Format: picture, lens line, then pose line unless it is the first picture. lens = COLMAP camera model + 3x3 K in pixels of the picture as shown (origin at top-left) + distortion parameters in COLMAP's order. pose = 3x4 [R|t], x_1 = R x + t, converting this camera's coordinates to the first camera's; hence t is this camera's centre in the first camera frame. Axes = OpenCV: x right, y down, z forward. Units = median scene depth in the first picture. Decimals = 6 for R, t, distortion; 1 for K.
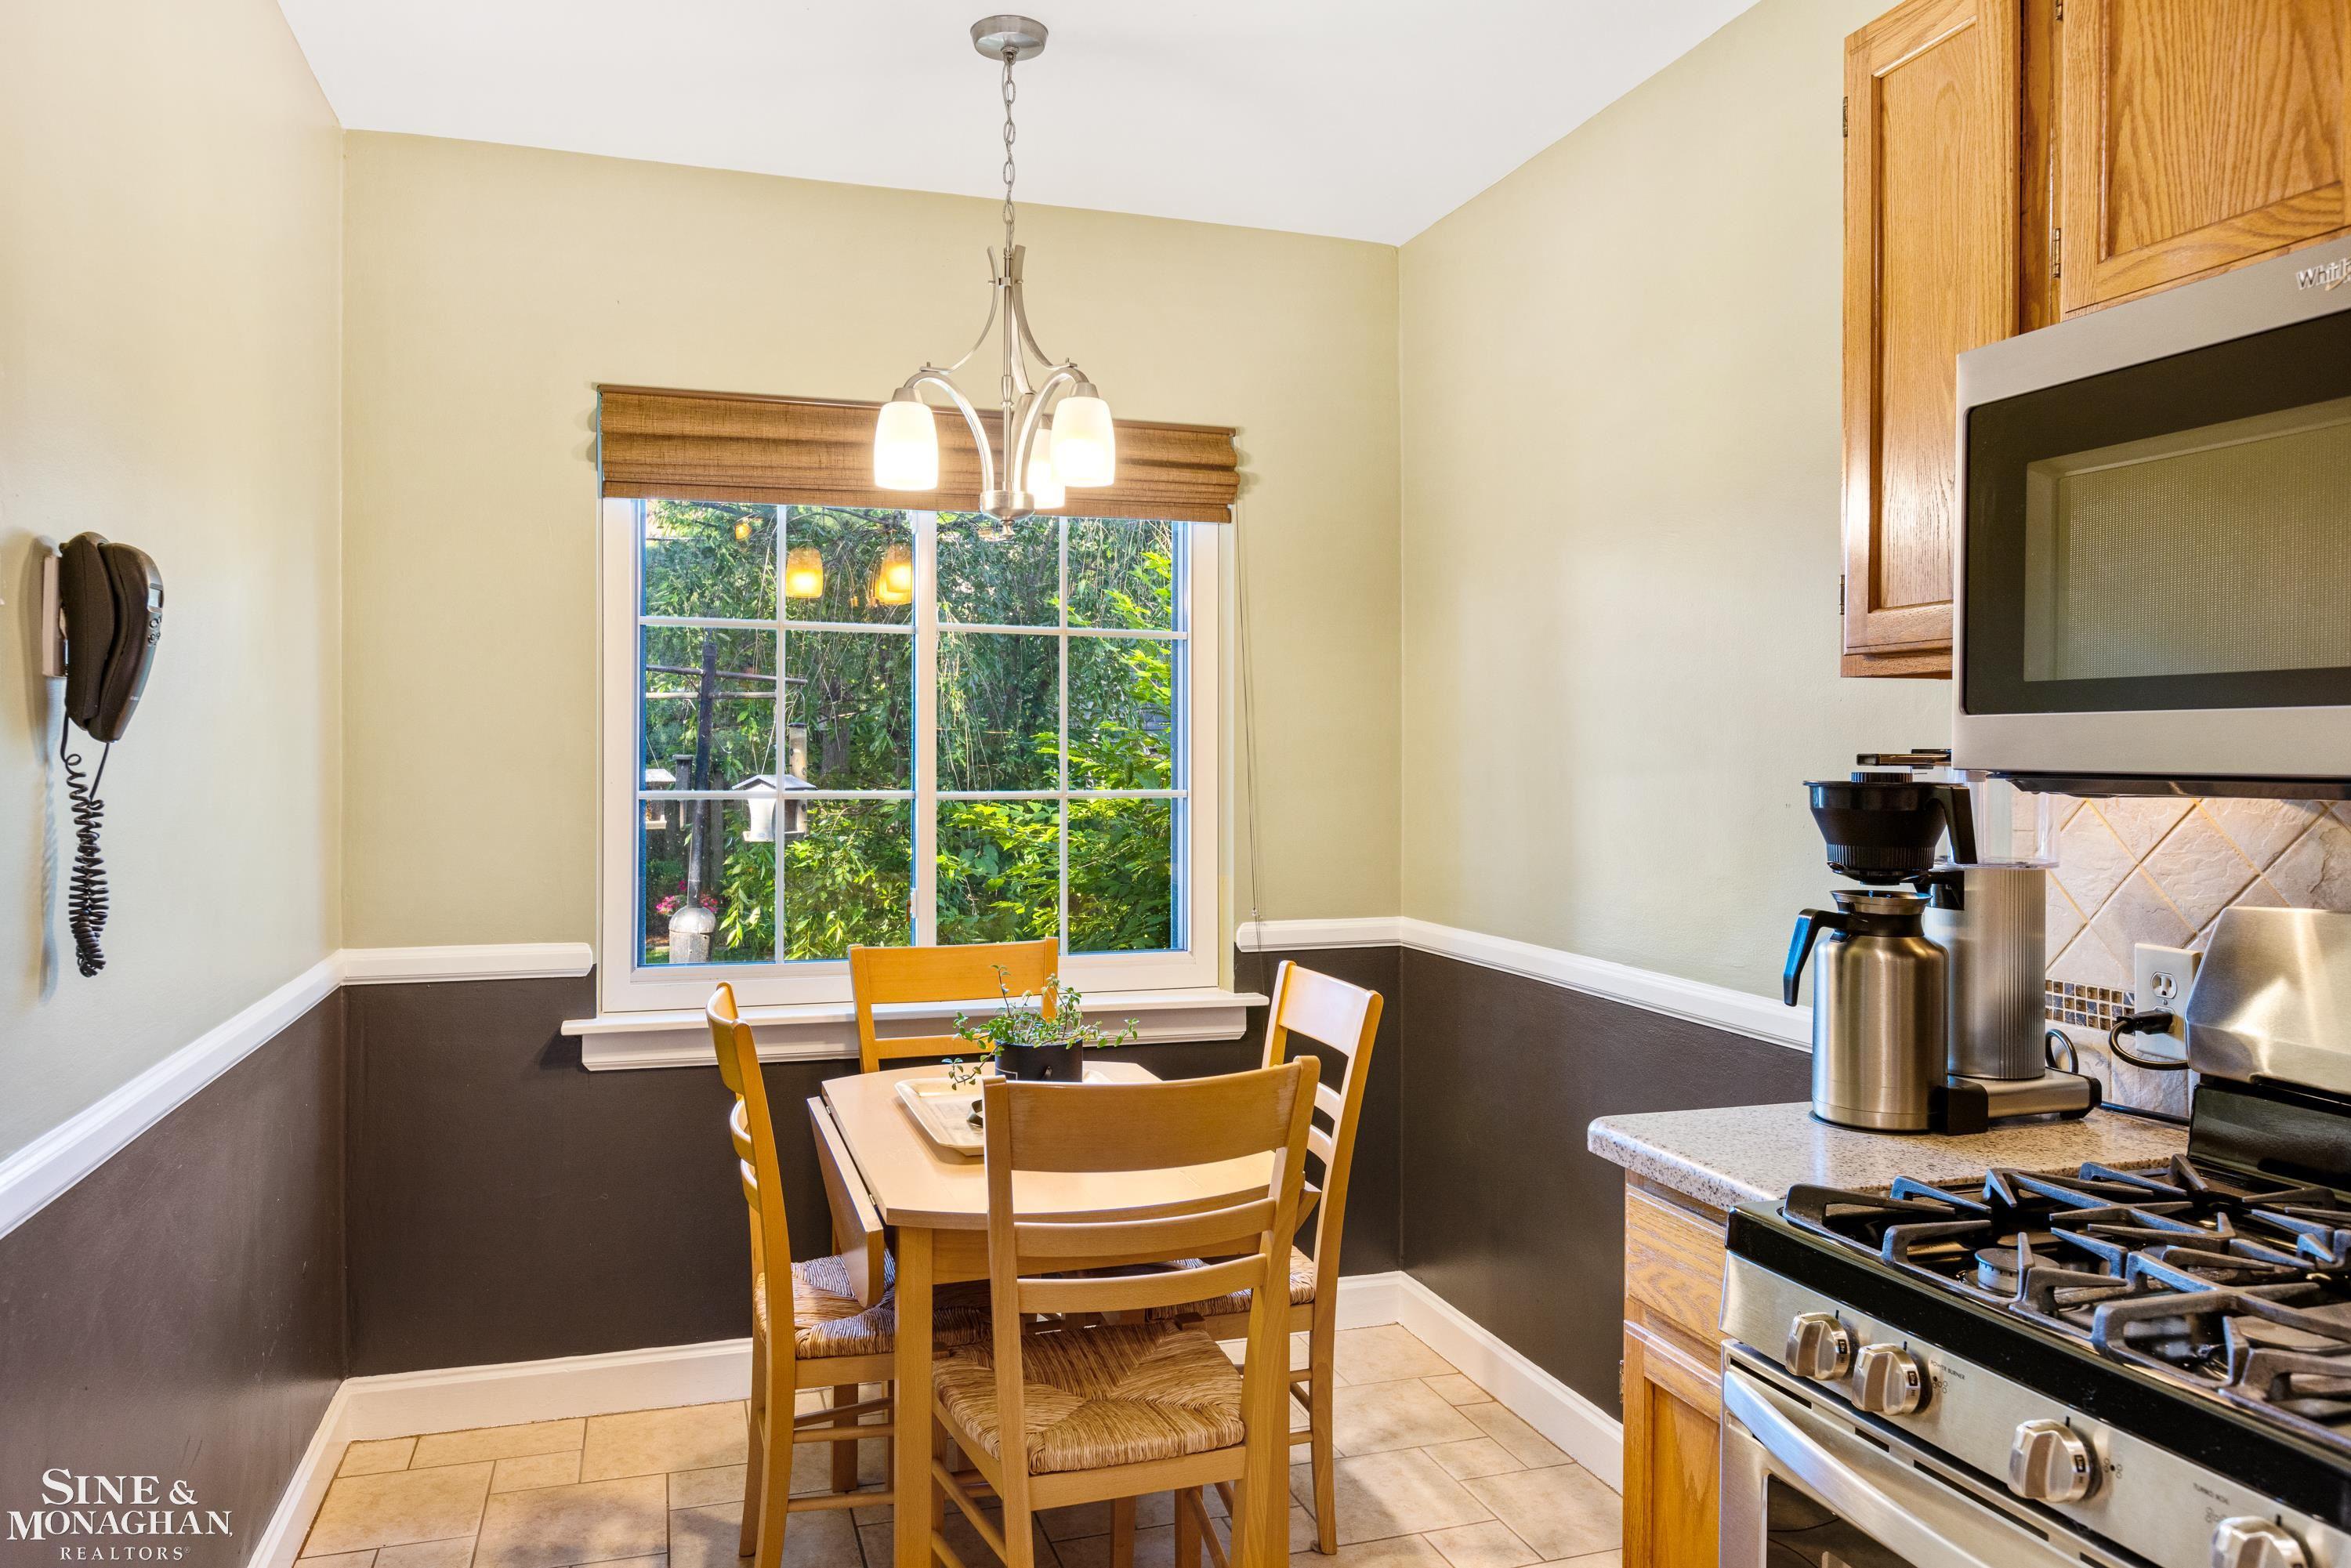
lens RADIAL K [[1638.1, 0, 1172.0], [0, 1638.1, 776.0], [0, 0, 1]] dist [0.005738, 0.000685]
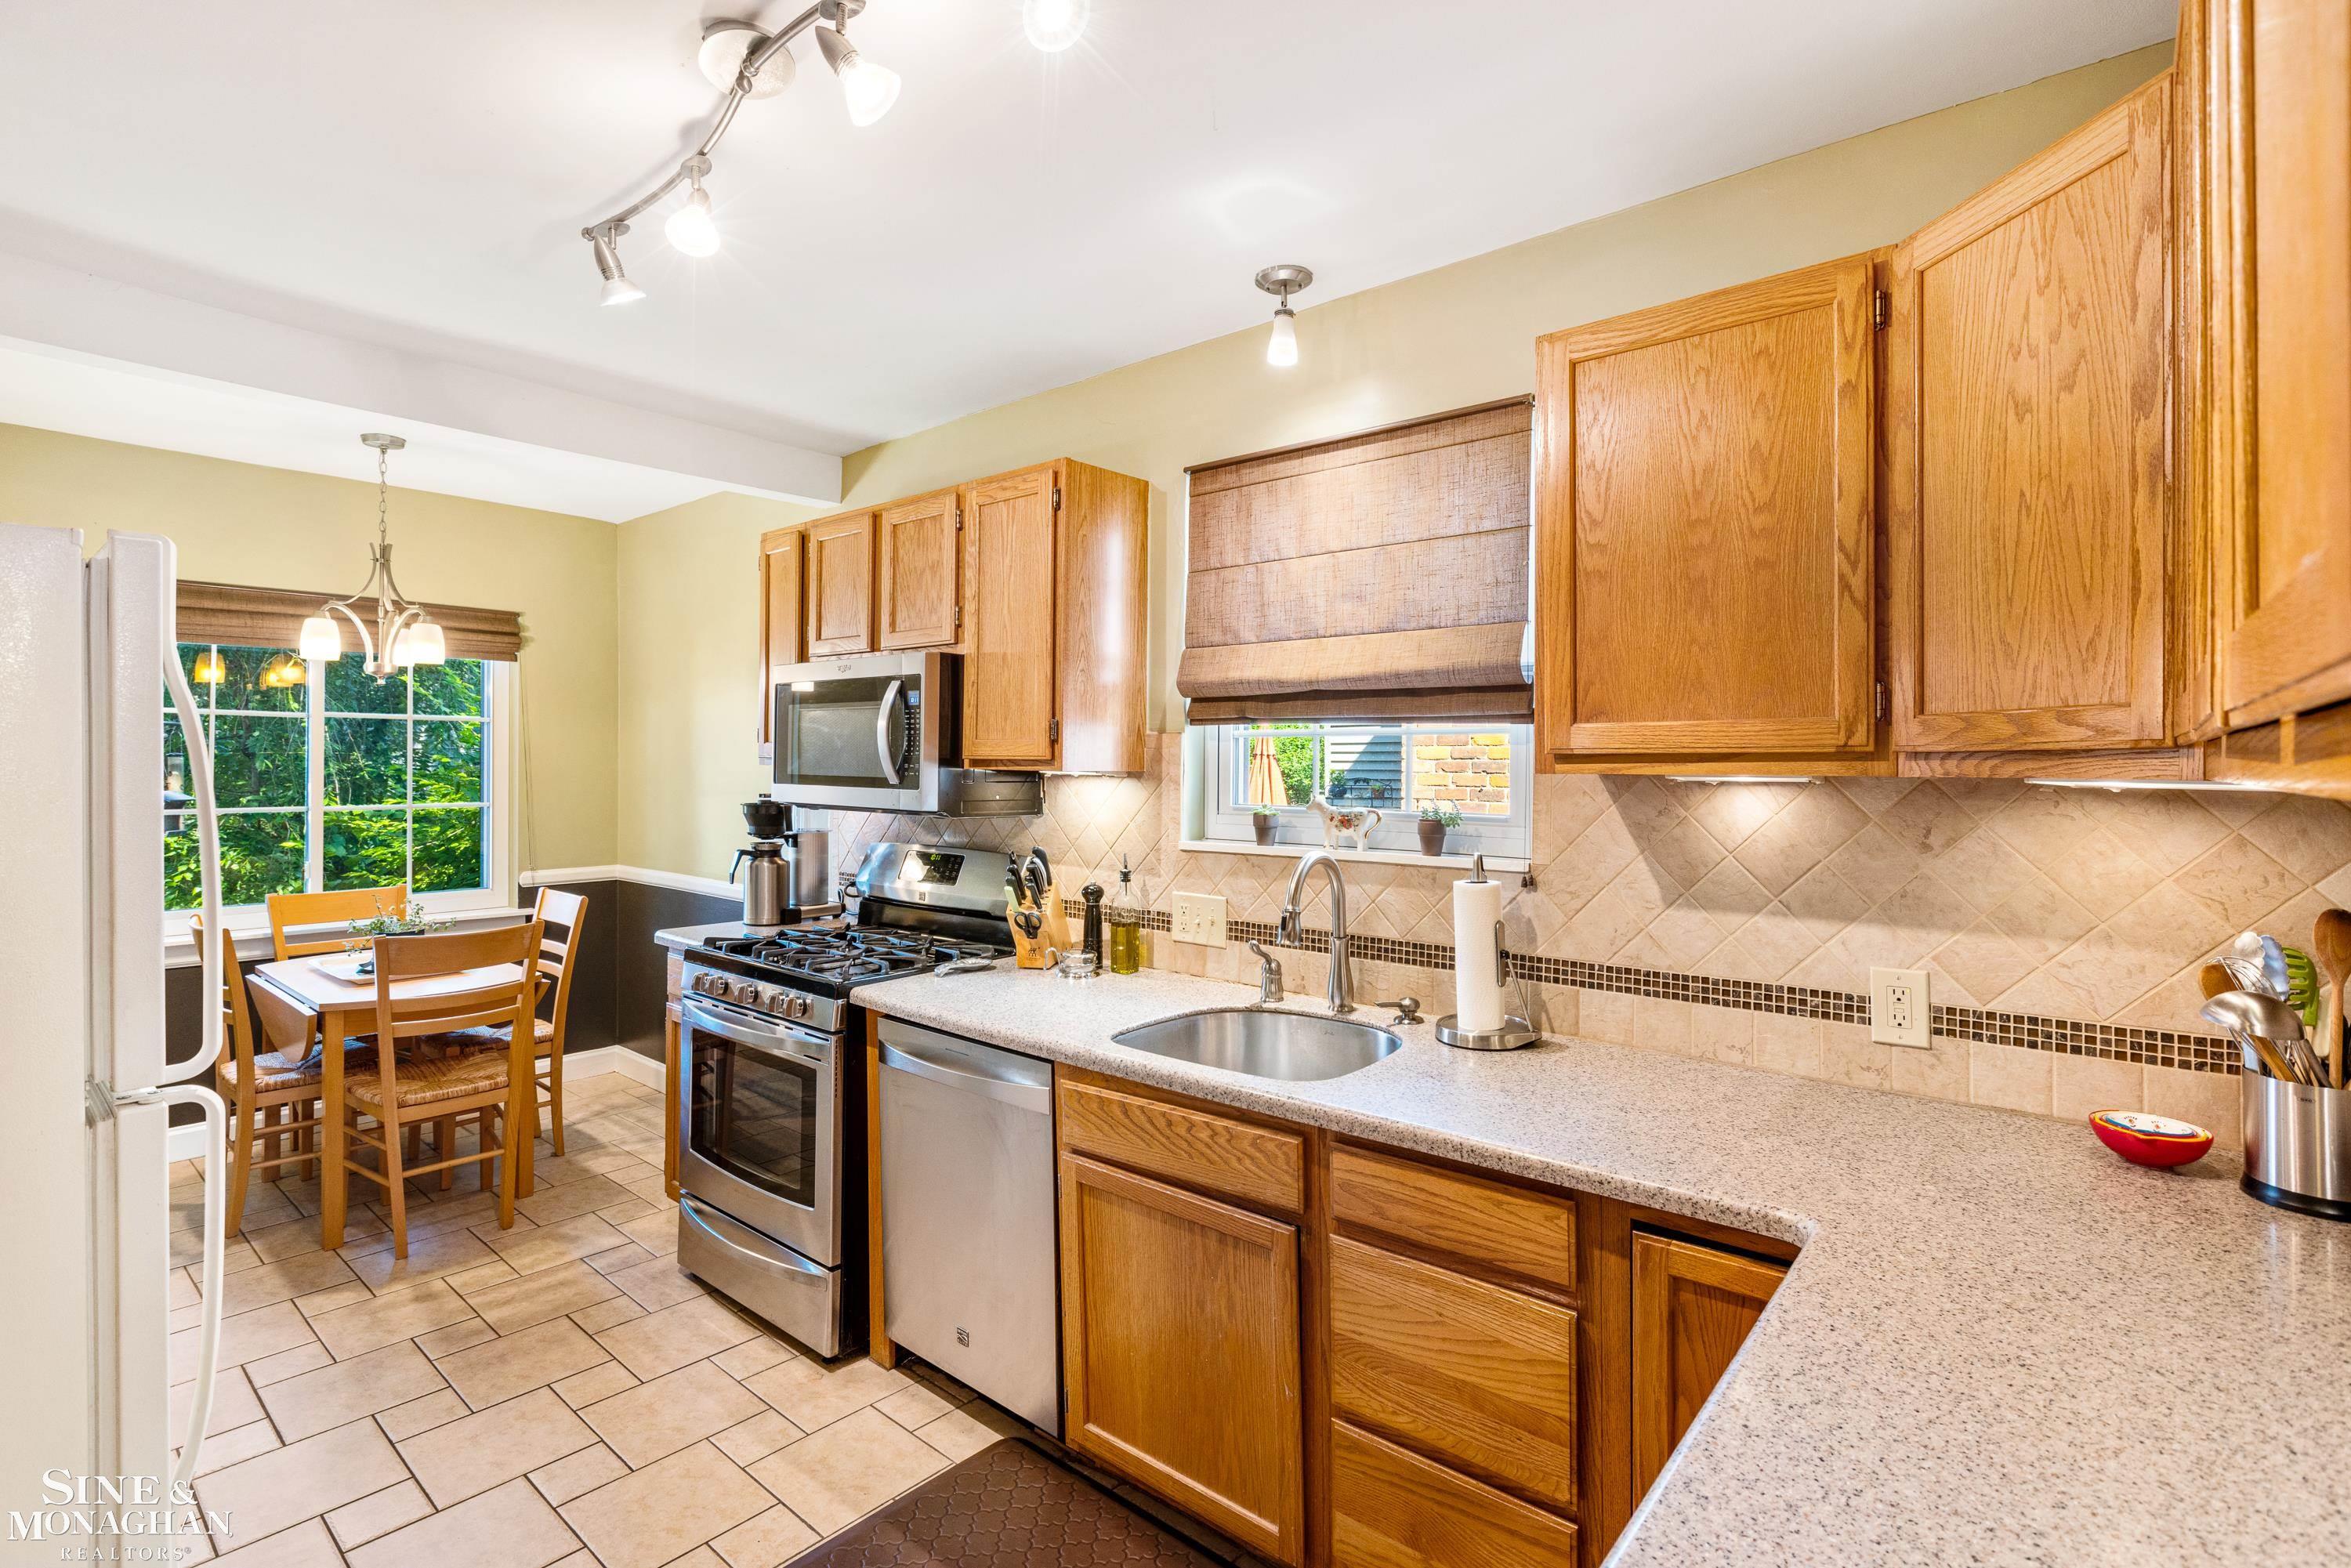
lens RADIAL K [[1101.5, 0, 1174.2], [0, 1101.5, 751.2], [0, 0, 1]] dist [-0.003094, -0.000920]
pose [[0.851842, 0.002525, 0.523793, 0.023252], [0.006737, 0.999853, -0.015775, -0.034872], [-0.523756, 0.016966, 0.851699, -0.668914]]
